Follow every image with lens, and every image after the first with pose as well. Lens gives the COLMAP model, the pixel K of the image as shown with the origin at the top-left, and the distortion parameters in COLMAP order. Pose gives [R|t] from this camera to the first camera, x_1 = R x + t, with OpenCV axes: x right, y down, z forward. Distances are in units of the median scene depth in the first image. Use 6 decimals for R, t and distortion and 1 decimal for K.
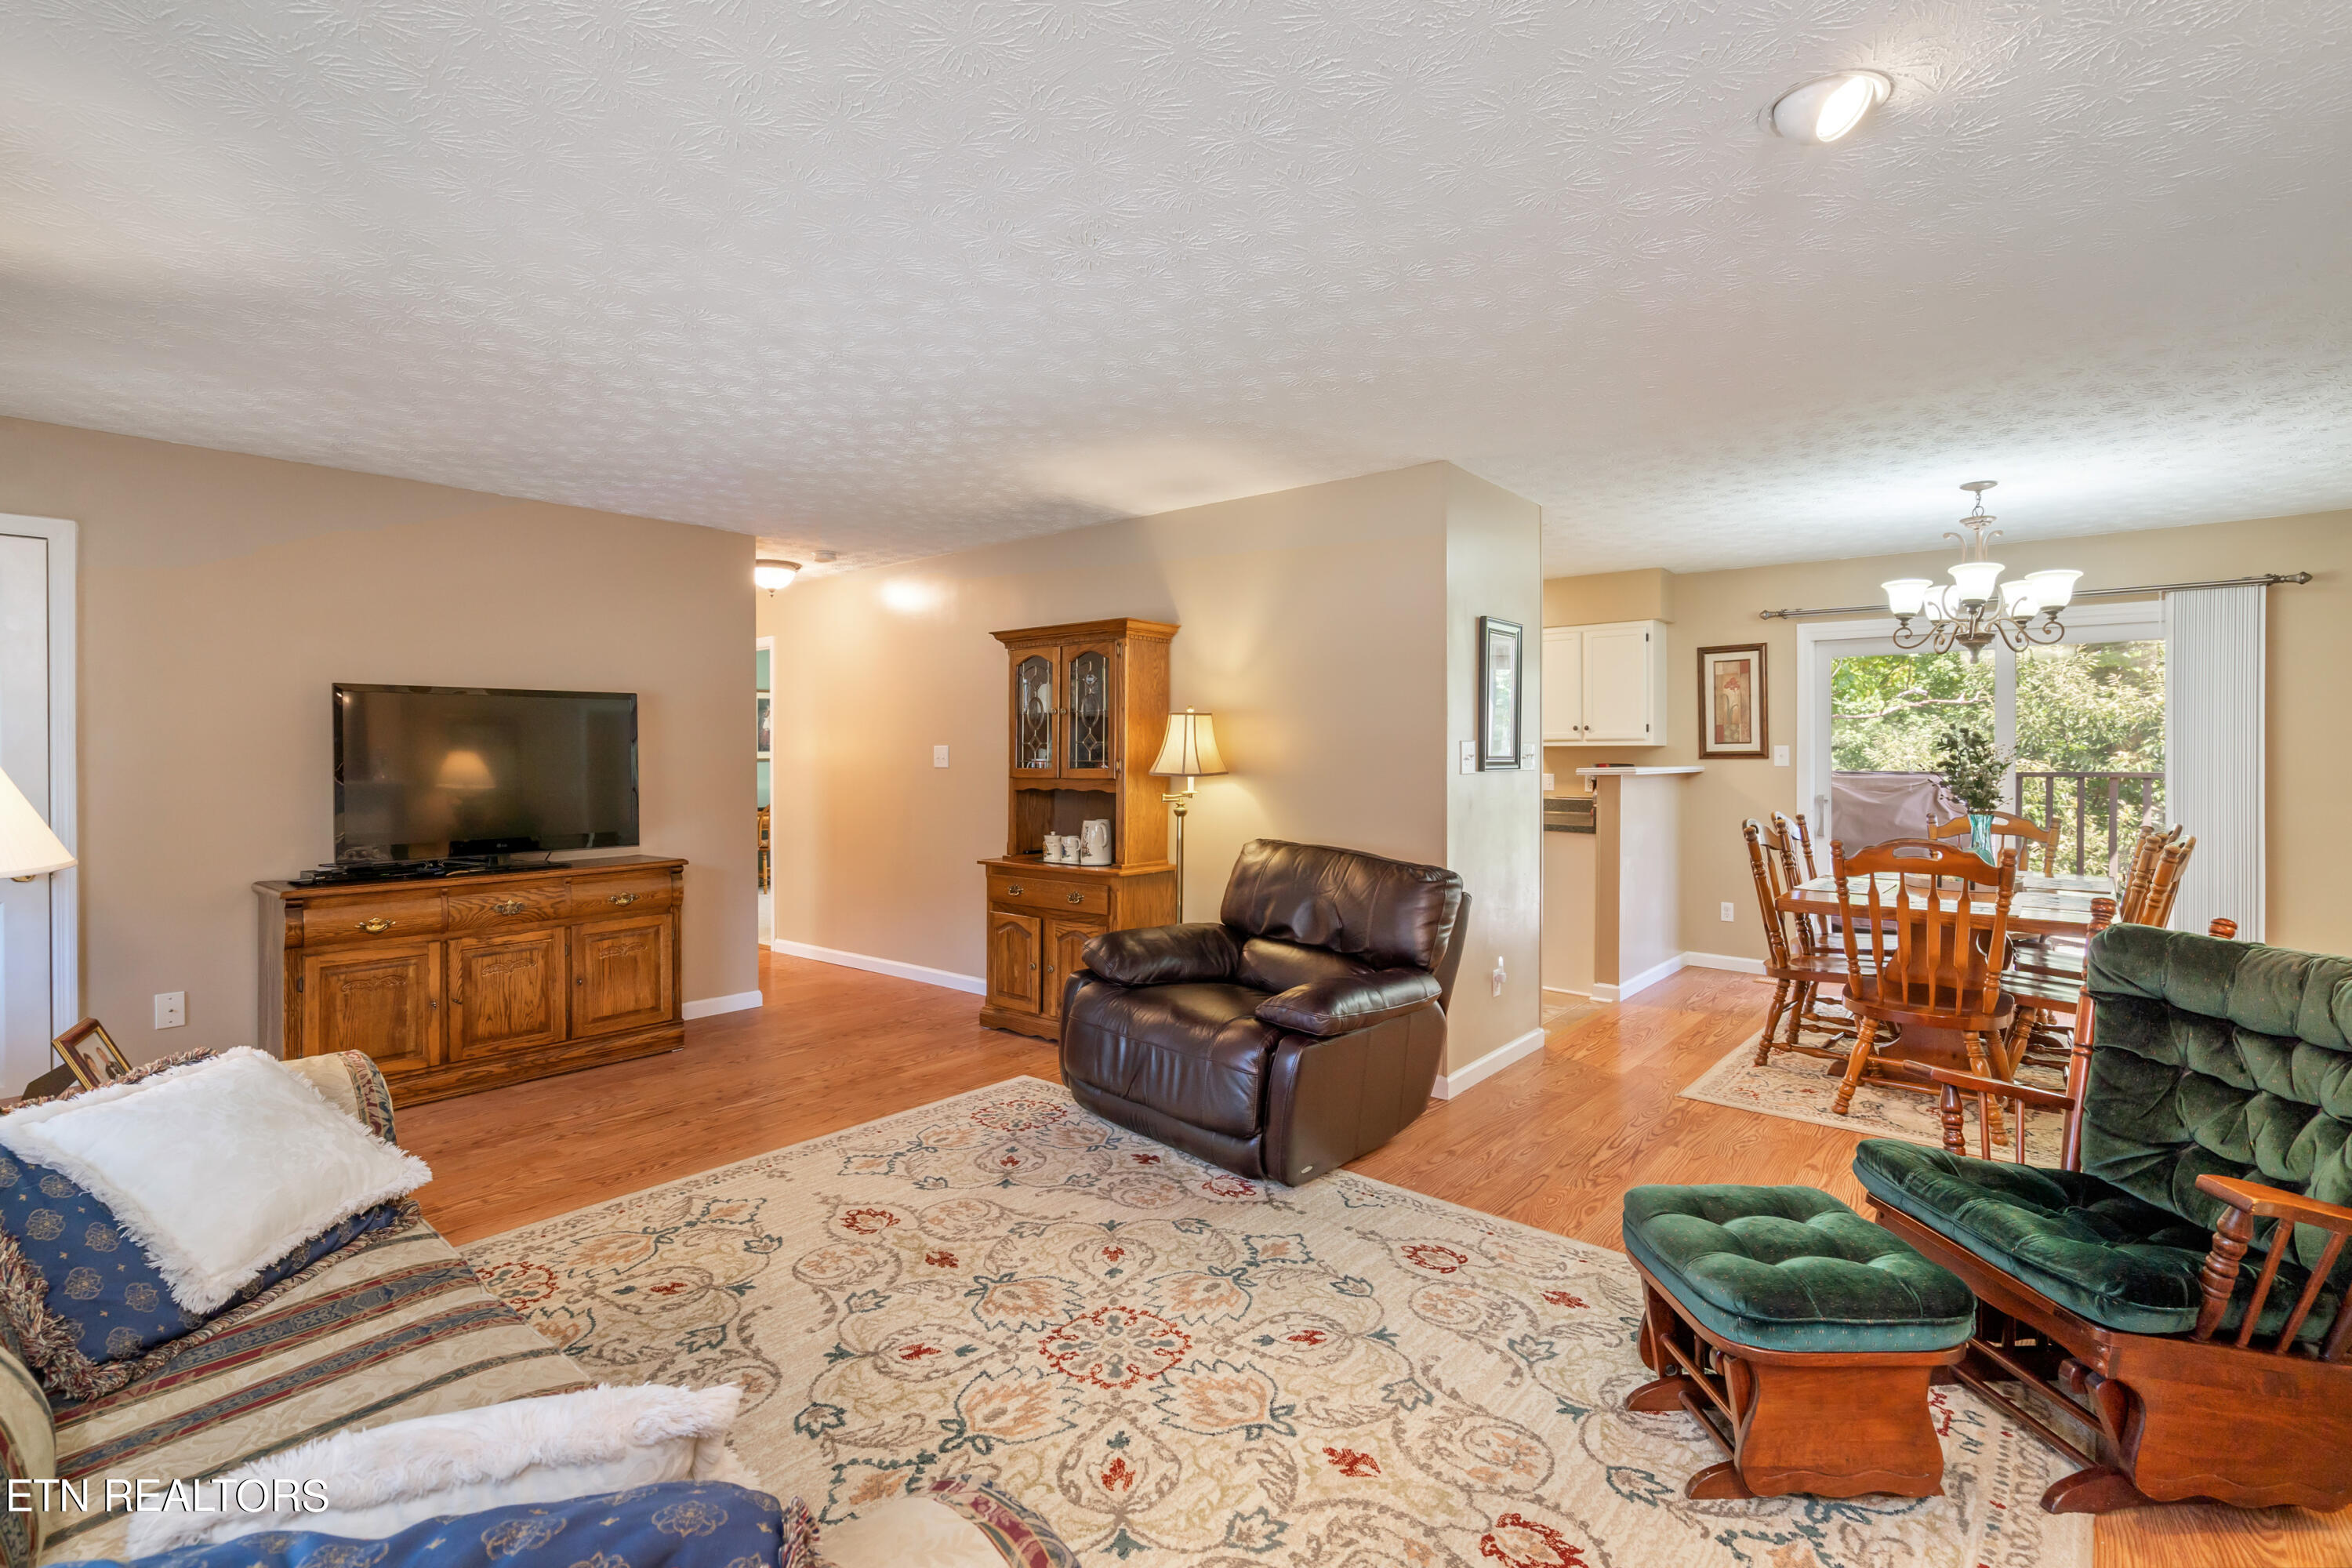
lens RADIAL K [[1083.7, 0, 1171.9], [0, 1083.7, 763.0], [0, 0, 1]] dist [-0.004862, 0.000373]
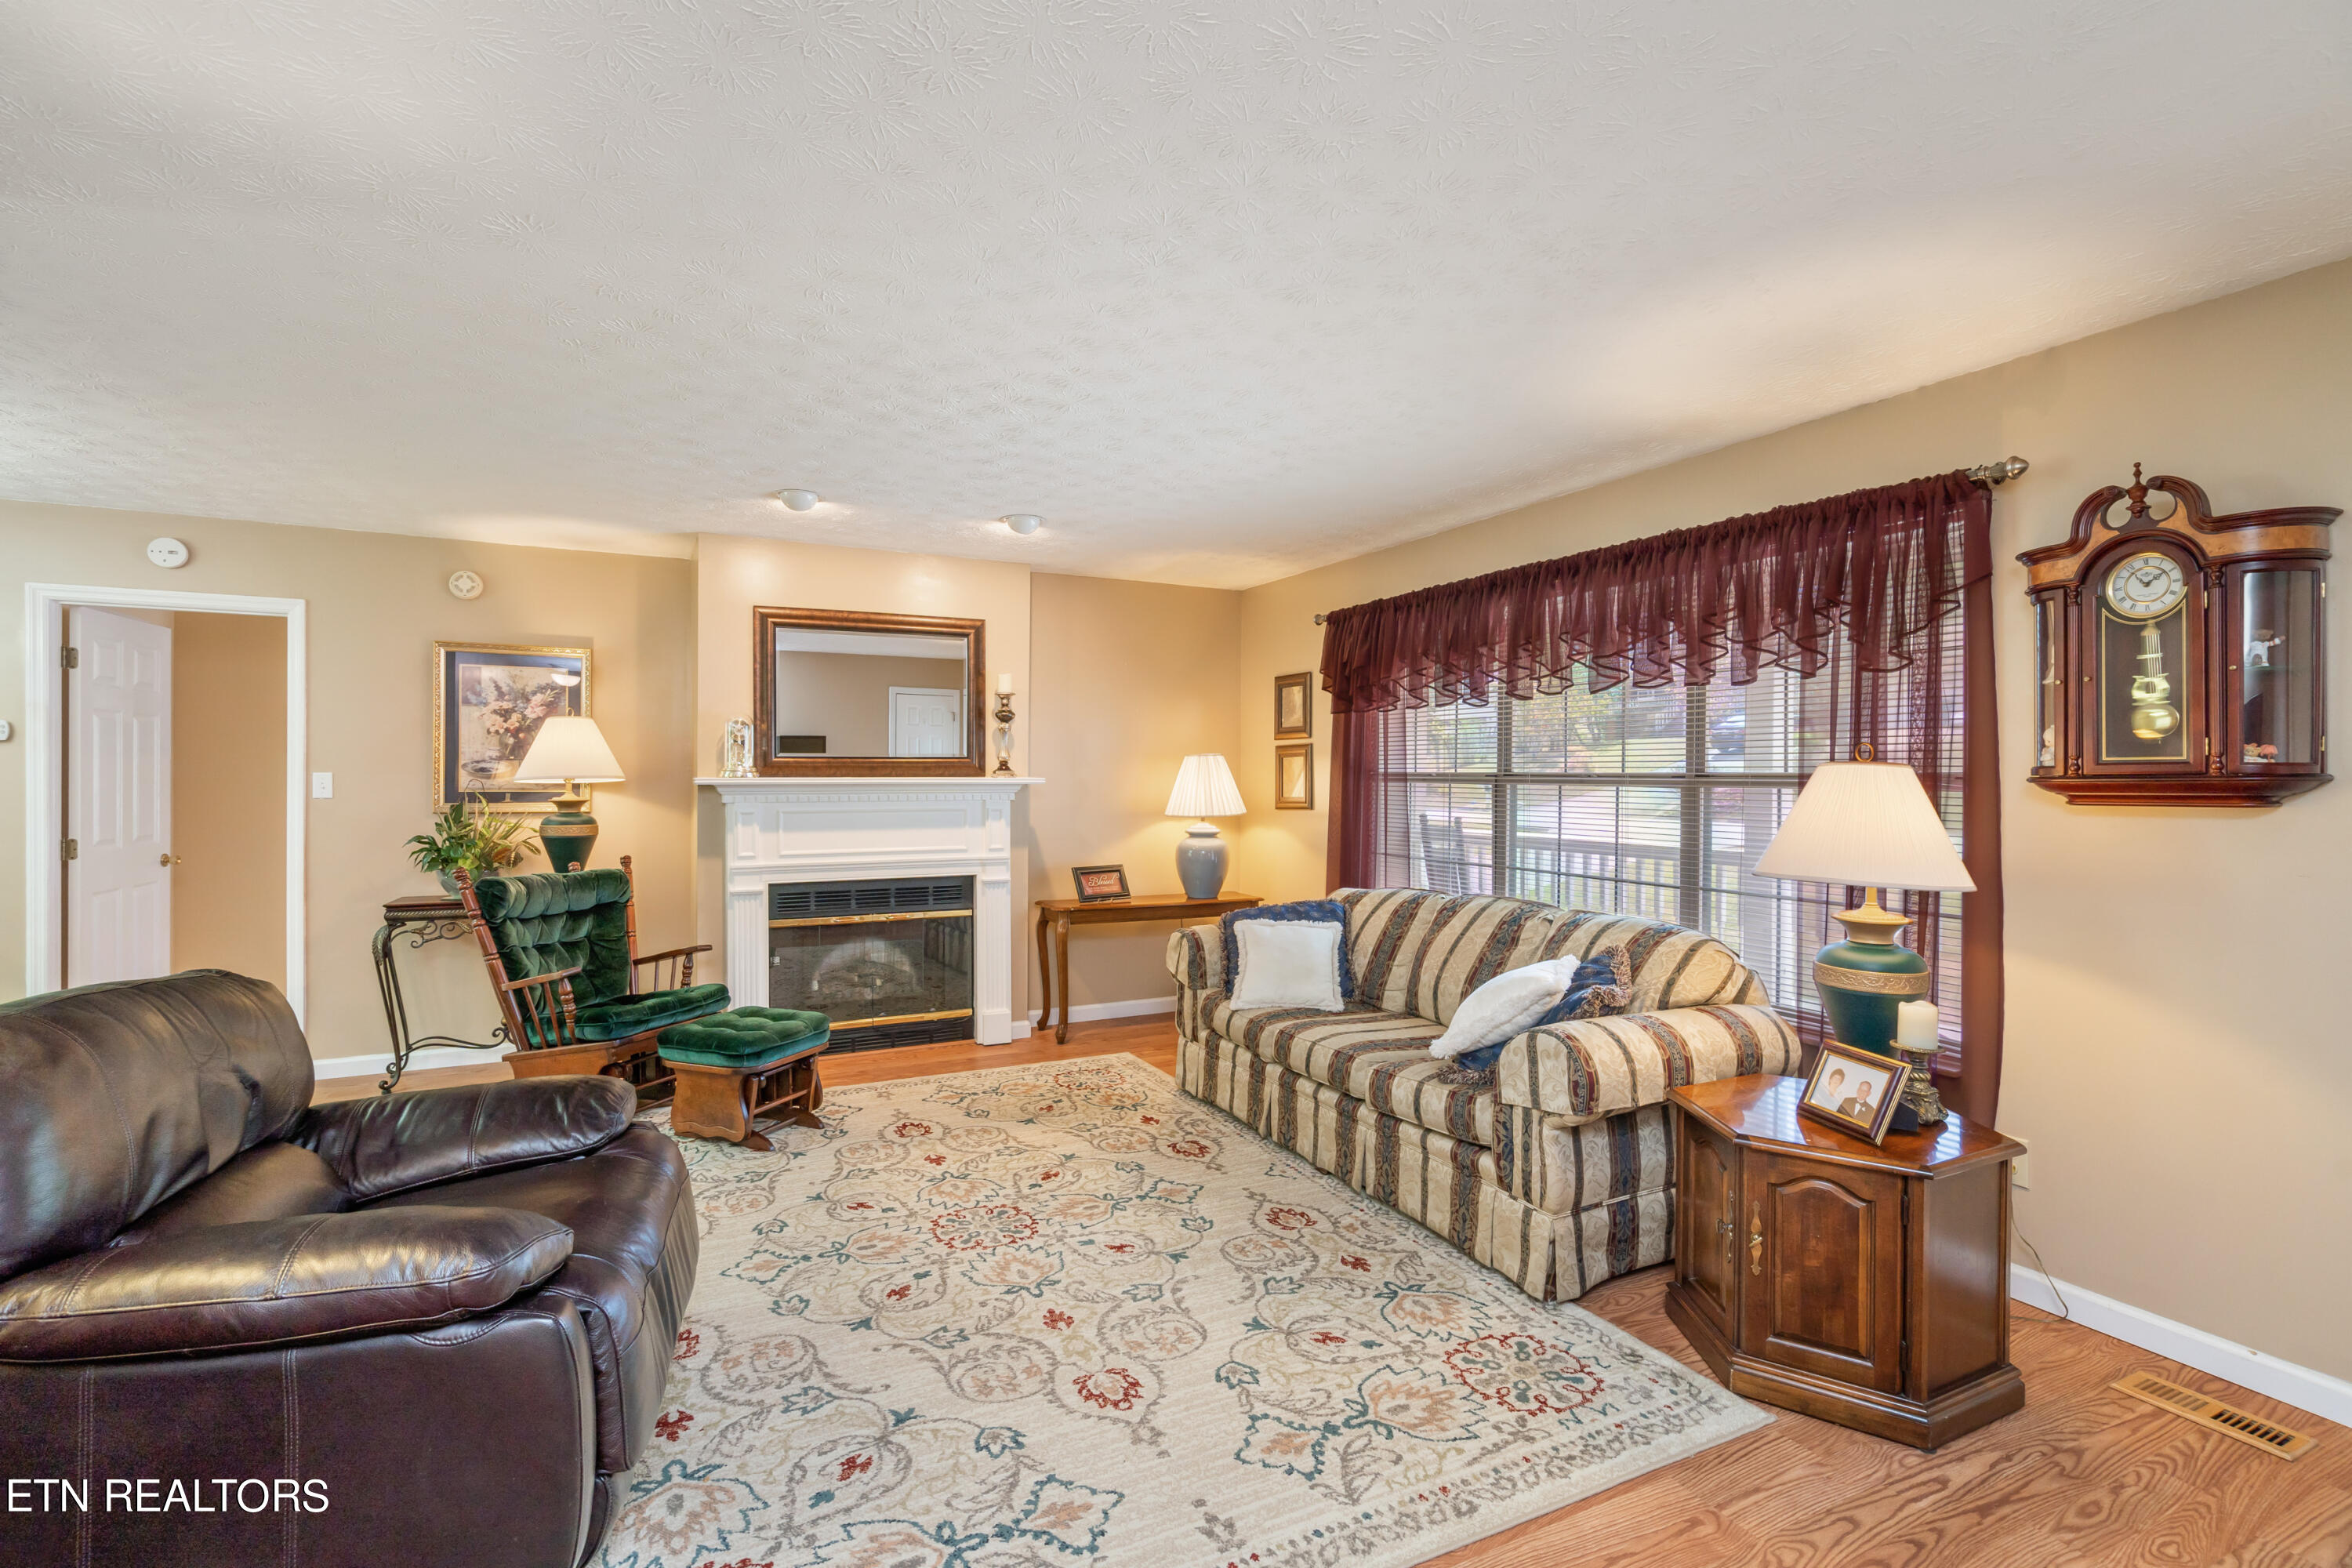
lens RADIAL K [[1063.4, 0, 1169.1], [0, 1063.4, 779.0], [0, 0, 1]] dist [-0.004300, 0.001625]
pose [[-0.918331, -0.003522, 0.395797, -0.535228], [0.001158, 0.999932, 0.011585, -0.019225], [-0.395810, 0.011097, -0.918265, 1.450648]]
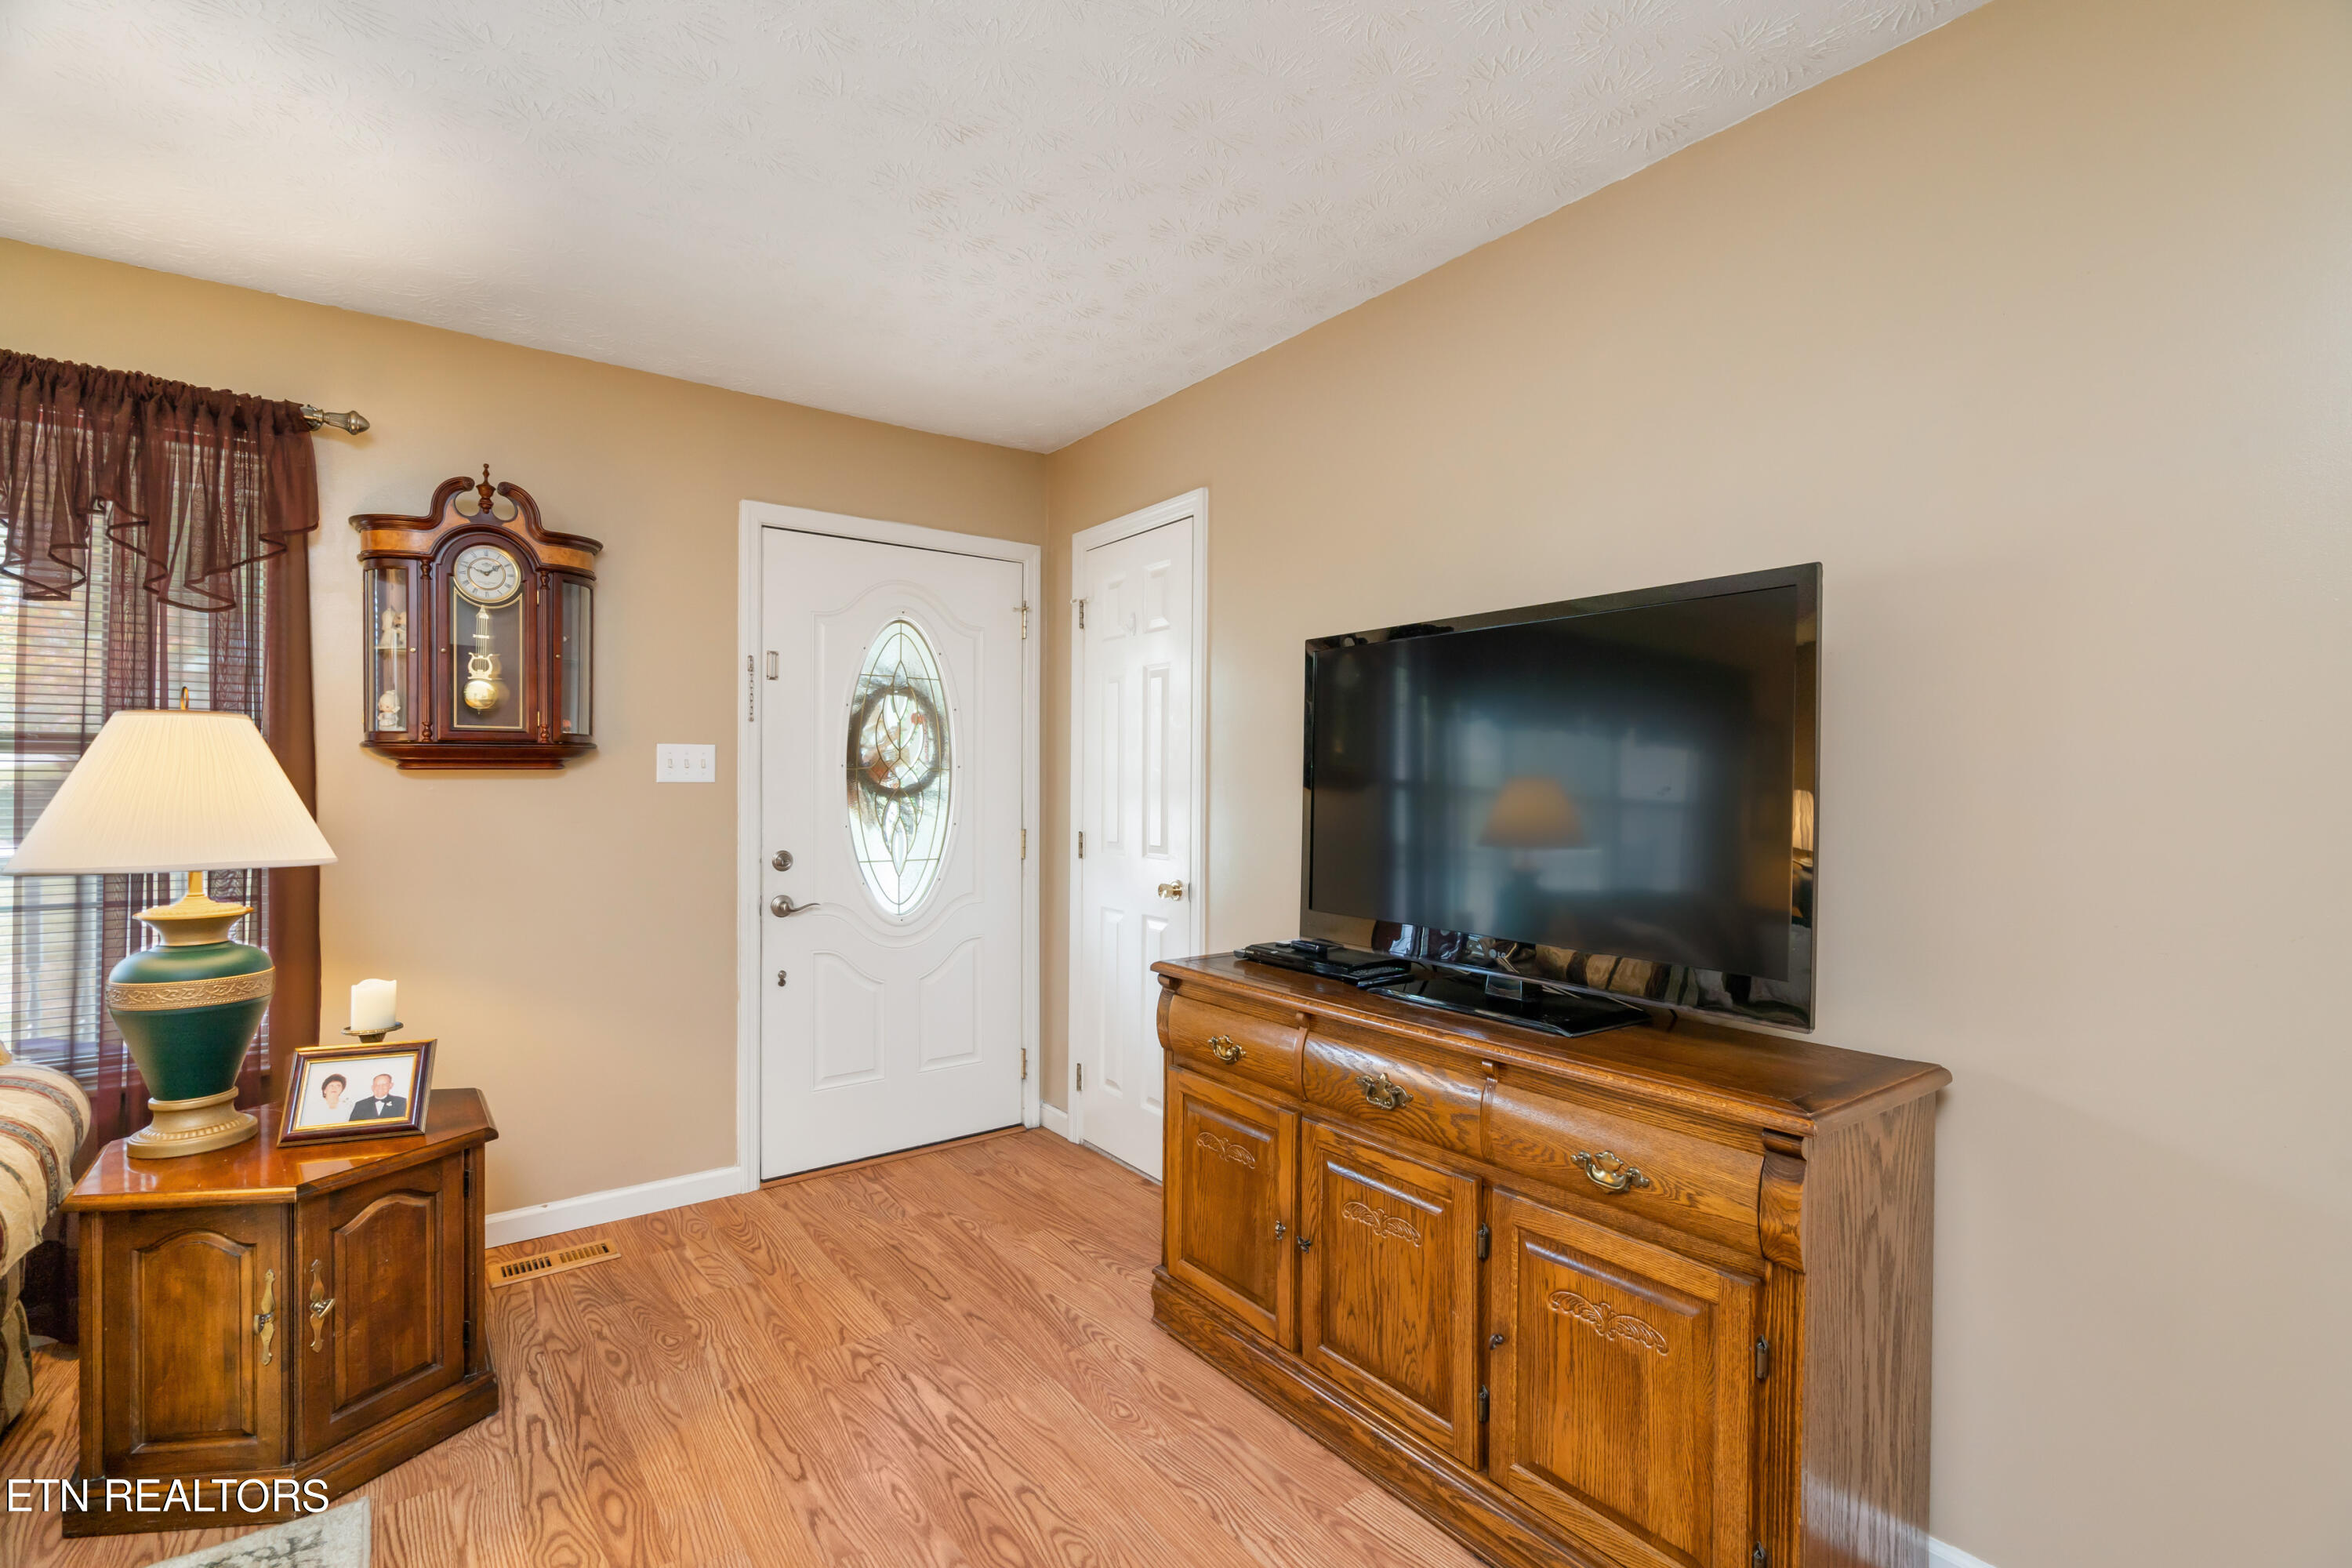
lens RADIAL K [[1063.4, 0, 1169.1], [0, 1063.4, 779.0], [0, 0, 1]] dist [-0.004300, 0.001625]
pose [[-0.228363, 0.000972, -0.973576, -0.195580], [-0.015307, 0.999872, 0.004588, 0.003381], [0.973456, 0.015950, -0.228319, 1.232850]]
